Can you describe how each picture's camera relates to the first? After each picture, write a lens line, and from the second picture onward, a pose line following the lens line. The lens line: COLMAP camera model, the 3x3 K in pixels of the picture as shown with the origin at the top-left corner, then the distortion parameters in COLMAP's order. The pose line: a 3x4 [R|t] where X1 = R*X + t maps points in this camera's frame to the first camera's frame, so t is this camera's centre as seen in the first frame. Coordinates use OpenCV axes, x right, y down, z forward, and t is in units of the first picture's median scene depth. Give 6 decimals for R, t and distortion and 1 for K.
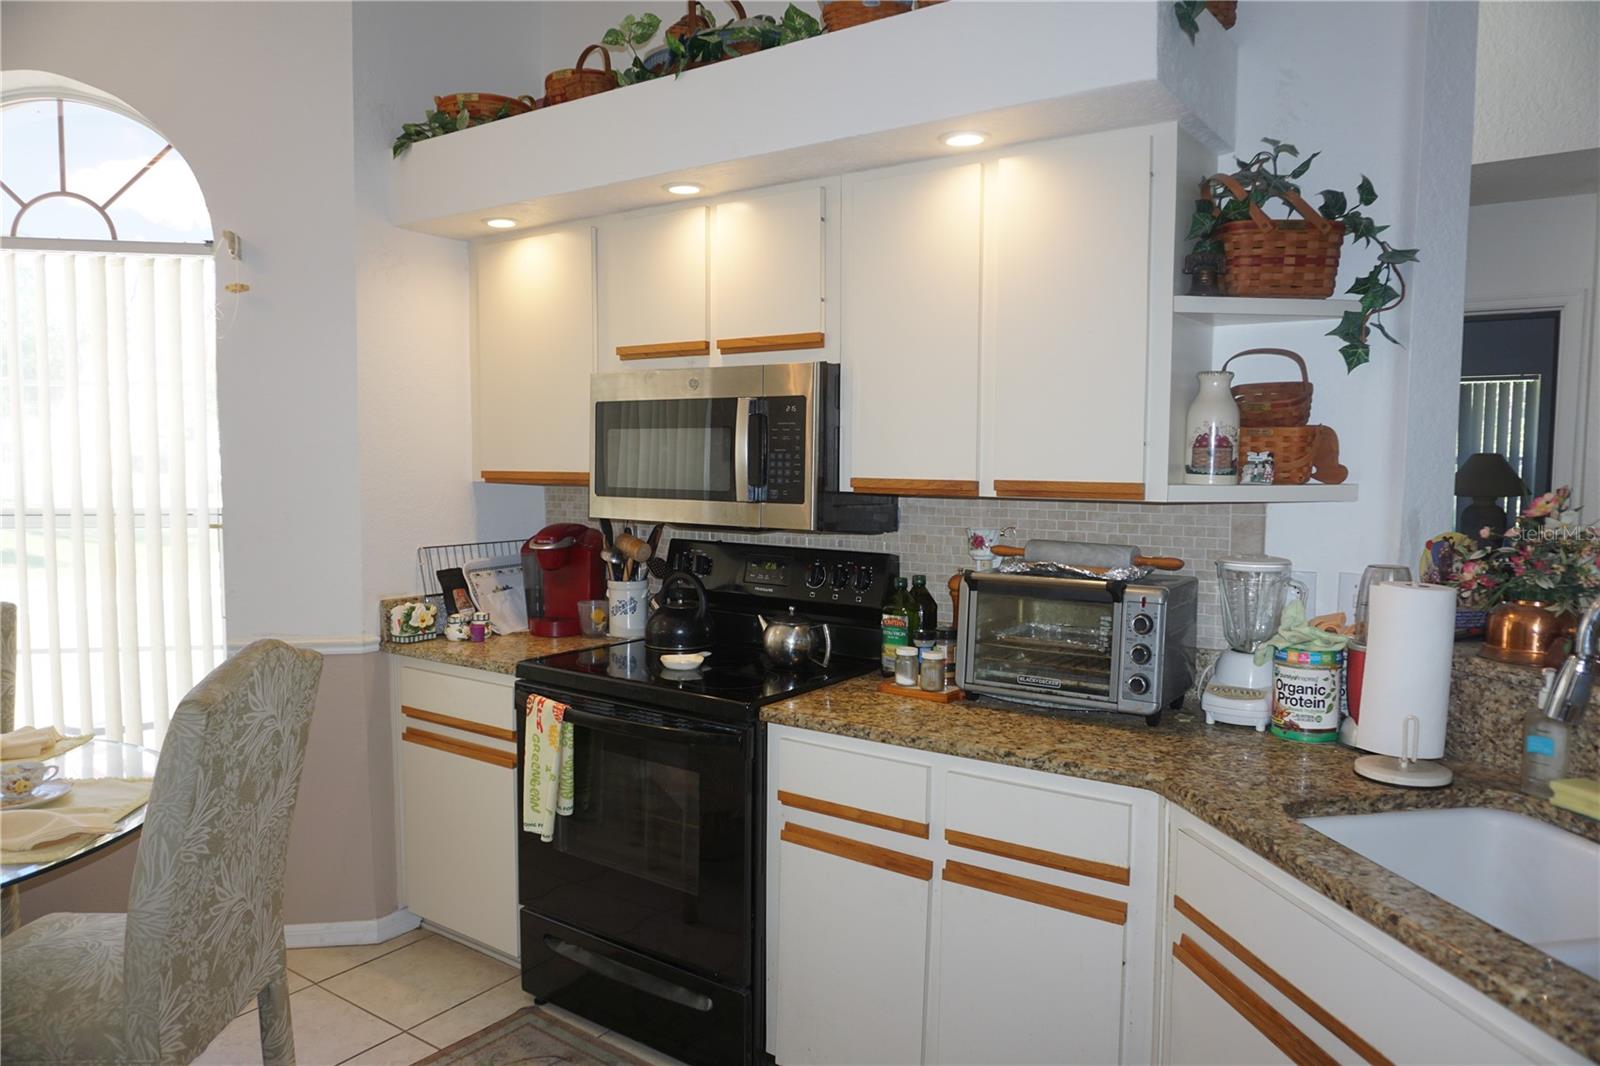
lens RADIAL K [[1071.0, 0, 794.8], [0, 1071.0, 533.8], [0, 0, 1]] dist [-0.051264, 0.029518]
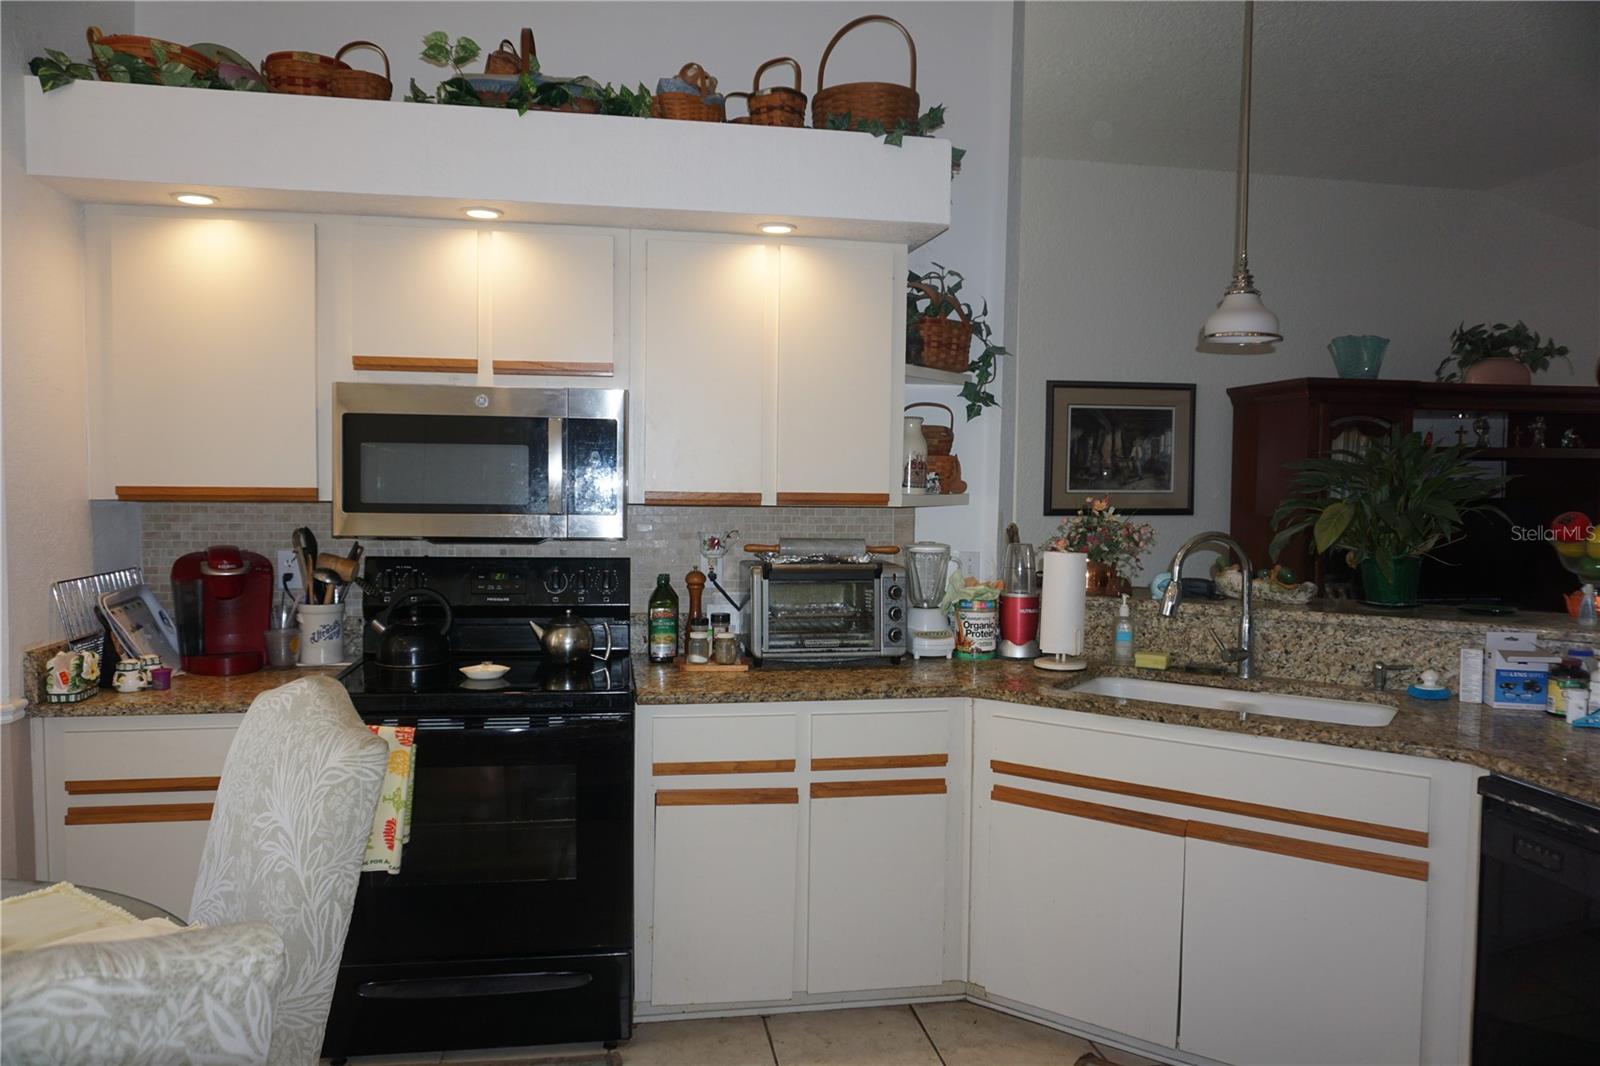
lens RADIAL K [[1070.5, 0, 798.8], [0, 1070.5, 537.8], [0, 0, 1]] dist [-0.040748, 0.002496]
pose [[0.702684, -0.034988, 0.710642, -0.654570], [0.042067, 0.999086, 0.007593, -0.003934], [-0.710258, 0.024559, 0.703513, 0.068572]]
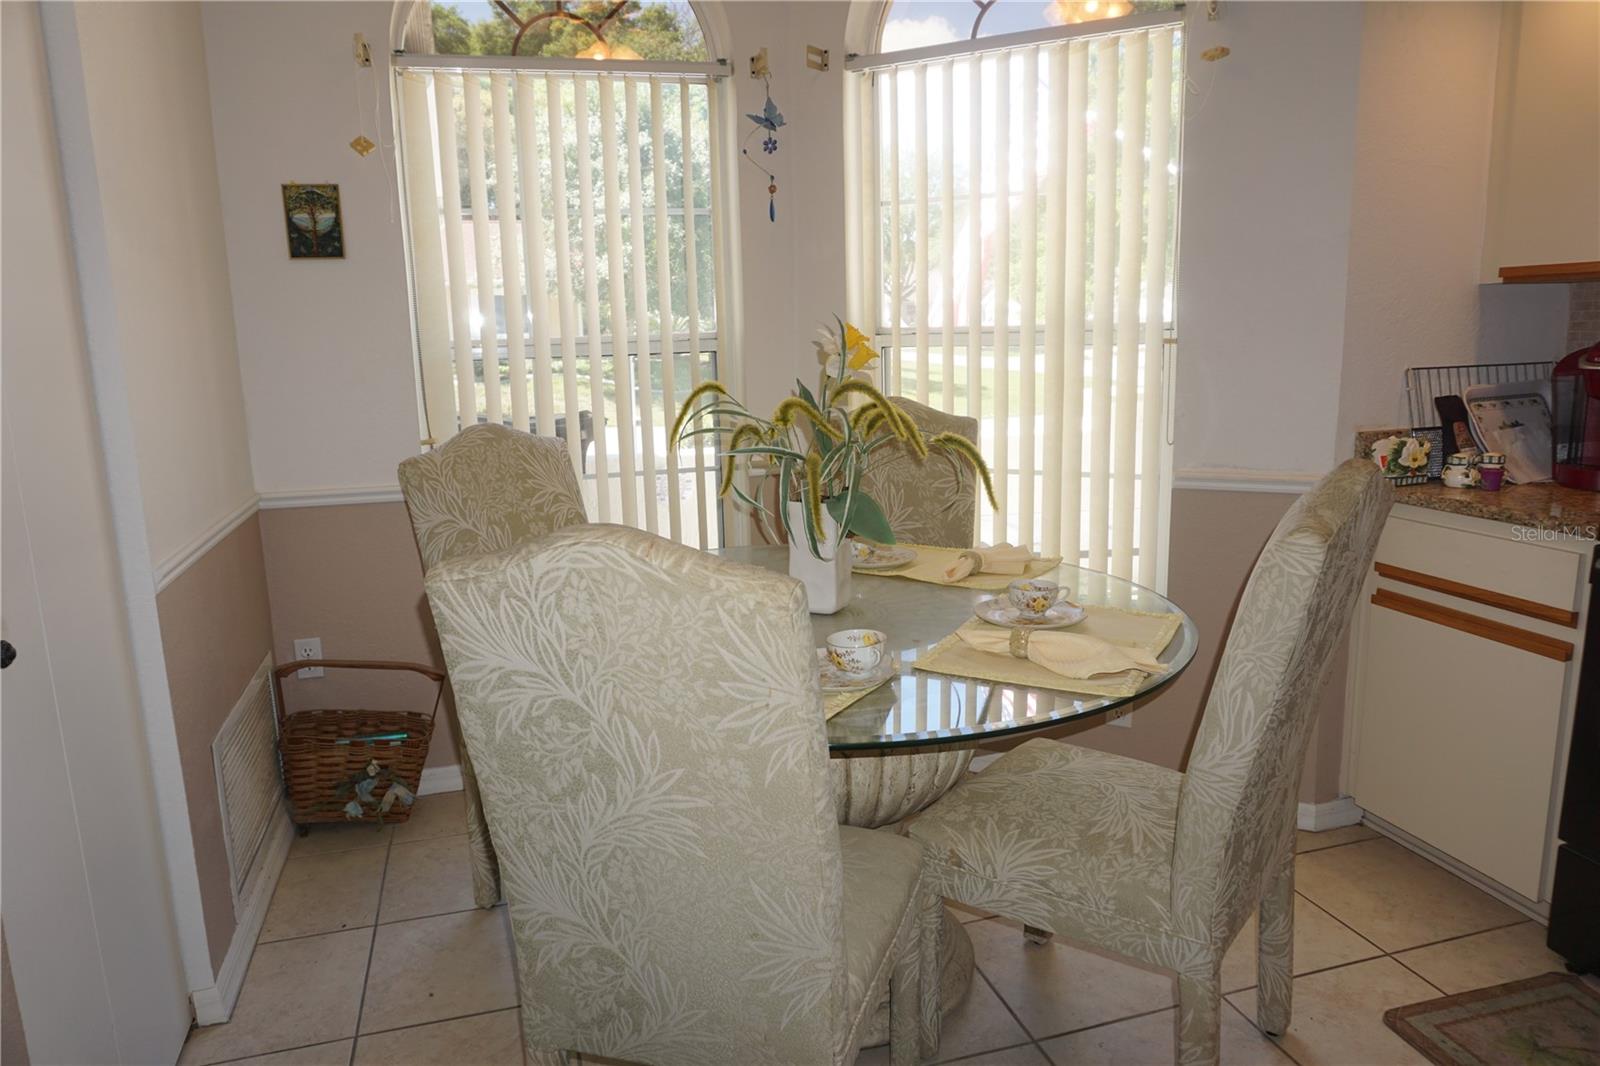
lens RADIAL K [[1075.0, 0, 801.1], [0, 1075.0, 530.1], [0, 0, 1]] dist [-0.043296, 0.032408]
pose [[0.781435, 0.093722, -0.616908, -0.259509], [-0.012853, 0.990864, 0.134255, 0.040342], [0.623855, -0.096982, 0.775500, 0.110172]]
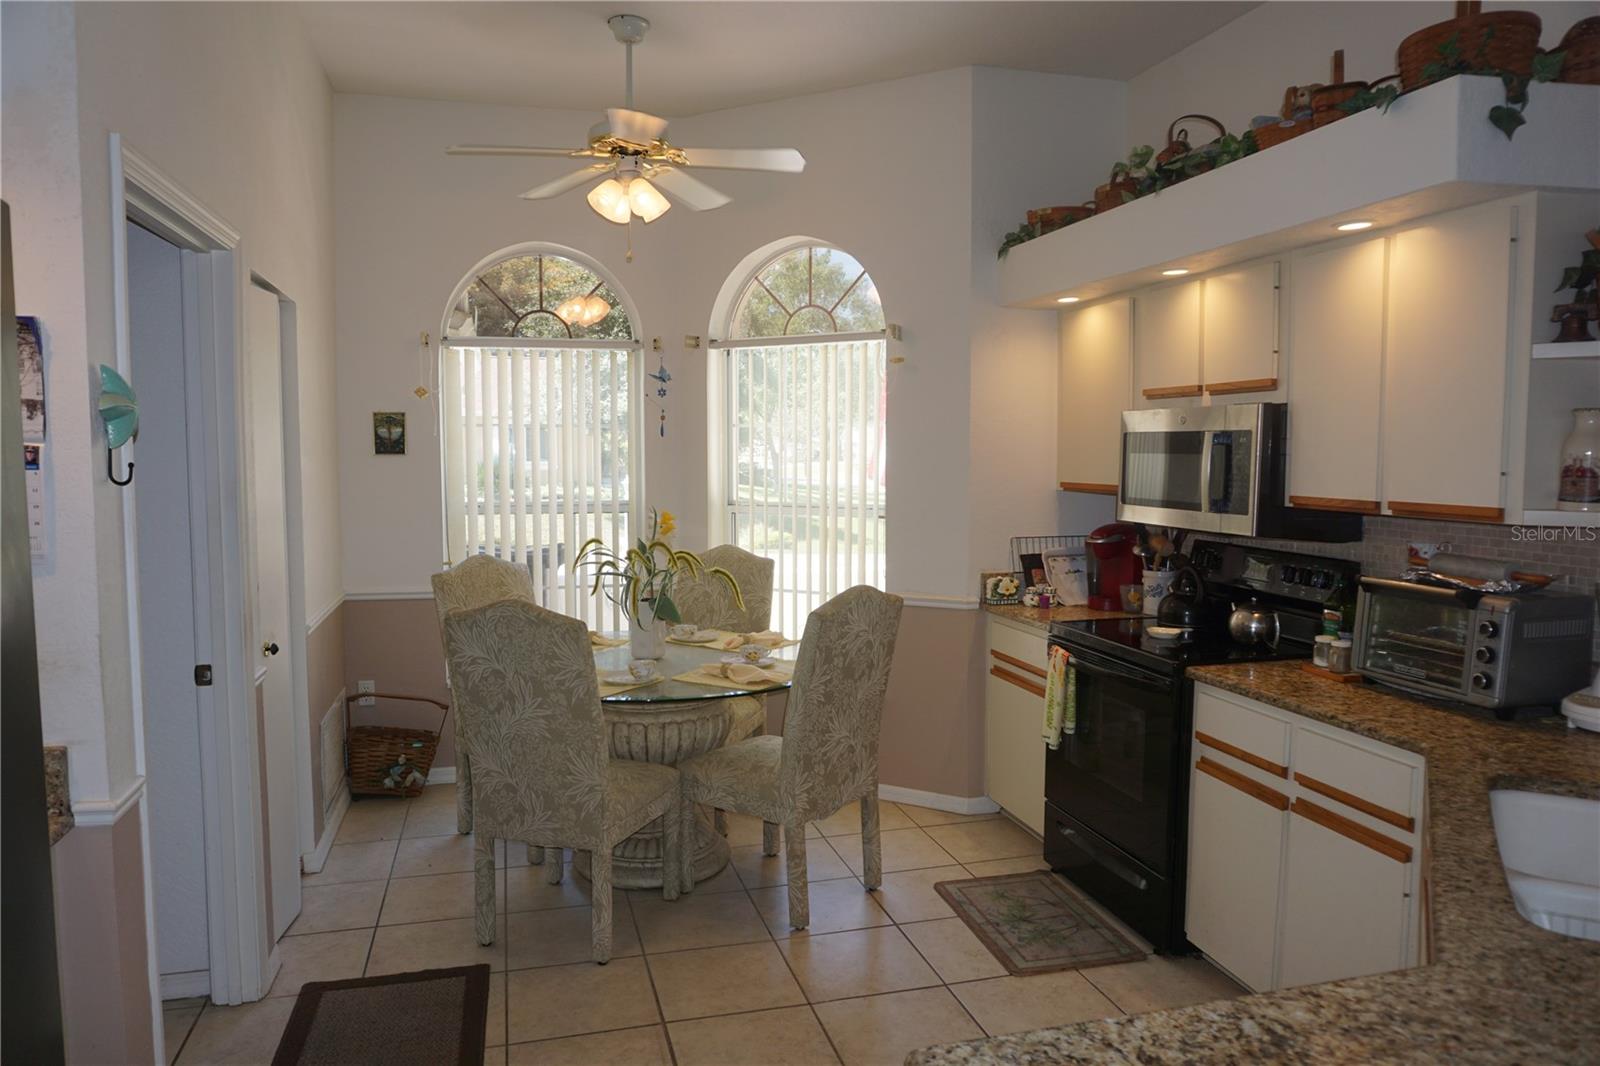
lens RADIAL K [[1080.2, 0, 800.2], [0, 1080.2, 535.5], [0, 0, 1]] dist [-0.044807, 0.031648]
pose [[0.770320, 0.044553, -0.636099, 0.410630], [-0.040451, 0.998961, 0.020982, -0.009537], [0.636373, 0.009568, 0.771322, -0.318667]]
